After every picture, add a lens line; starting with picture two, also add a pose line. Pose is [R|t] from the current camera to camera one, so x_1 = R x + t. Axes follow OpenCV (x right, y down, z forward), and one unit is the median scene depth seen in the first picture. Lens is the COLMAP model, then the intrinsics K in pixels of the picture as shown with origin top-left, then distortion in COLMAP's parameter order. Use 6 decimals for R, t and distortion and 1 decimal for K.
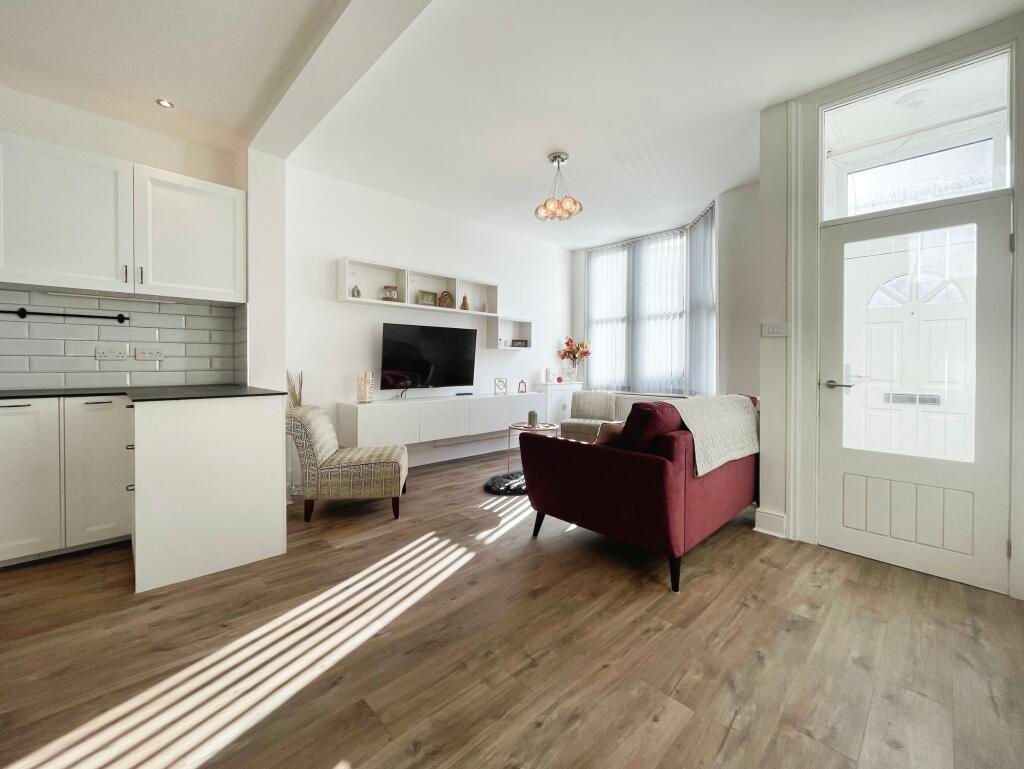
lens RADIAL K [[414.9, 0, 511.4], [0, 414.9, 377.8], [0, 0, 1]] dist [-0.001733, 0.000828]
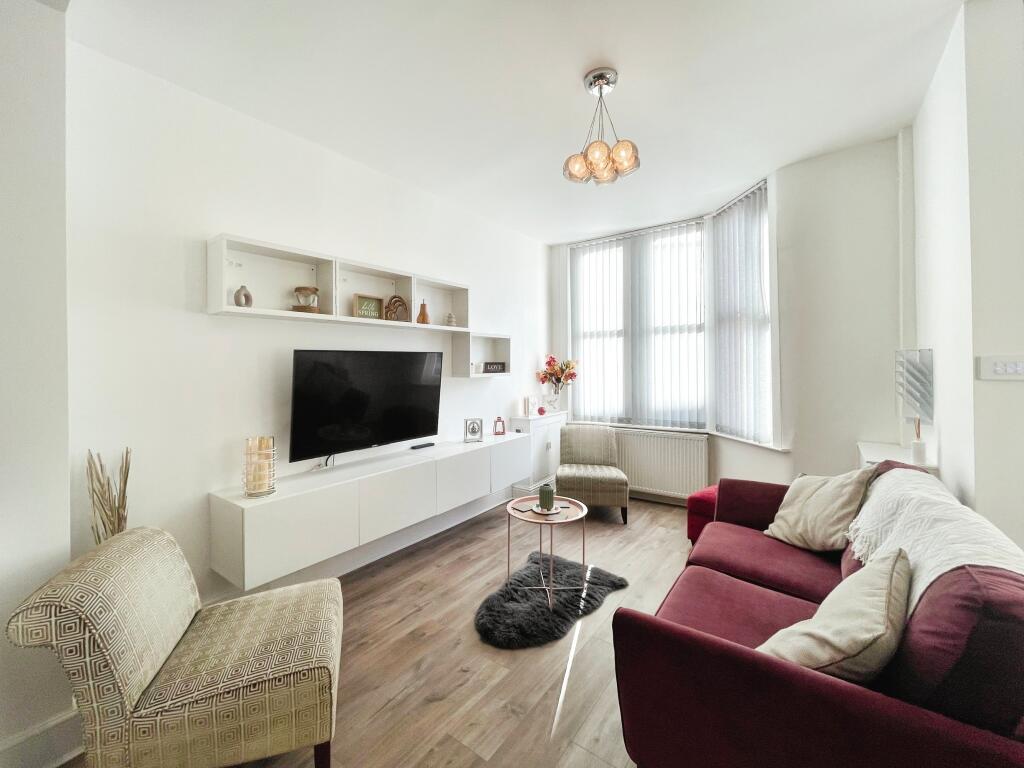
lens RADIAL K [[418.7, 0, 502.9], [0, 418.7, 368.4], [0, 0, 1]] dist [-0.003663, 0.001320]
pose [[0.988034, -0.016994, 0.153296, -0.102595], [0.021328, 0.999417, -0.026676, -0.079574], [-0.152753, 0.029627, 0.987820, 0.352287]]
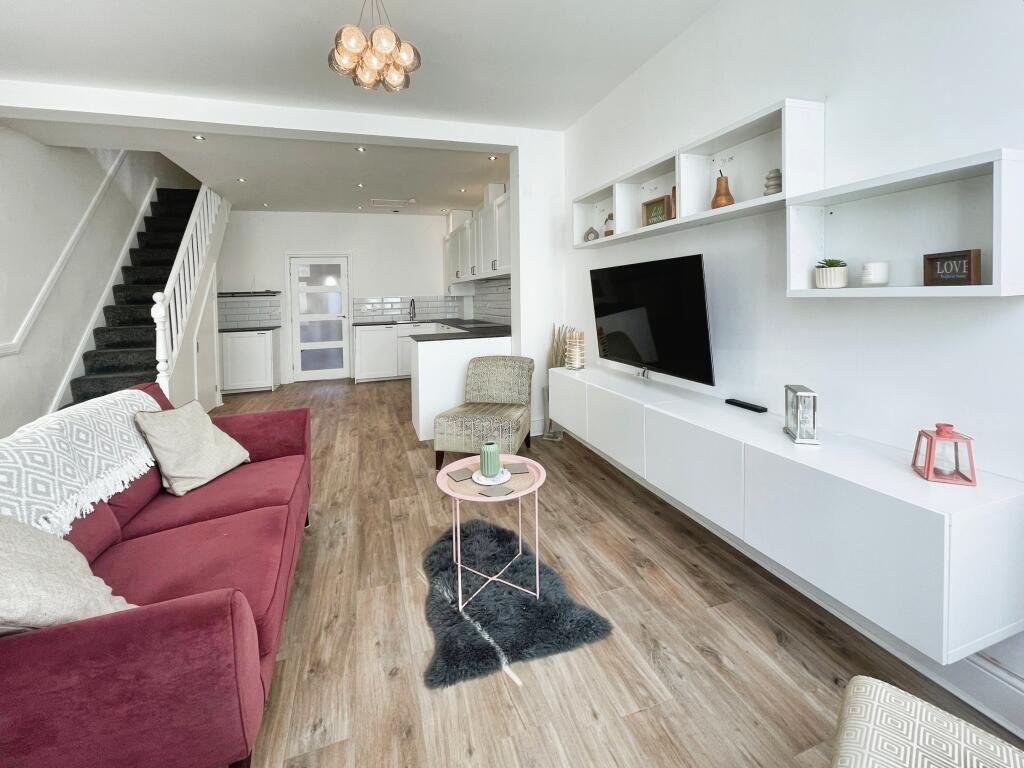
lens RADIAL K [[418.7, 0, 509.4], [0, 418.7, 315.2], [0, 0, 1]] dist [-0.003663, 0.001320]
pose [[-0.409963, 0.049416, -0.910762, 0.432642], [-0.008503, 0.998281, 0.057992, -0.089100], [0.912062, 0.031519, -0.408838, 1.132367]]
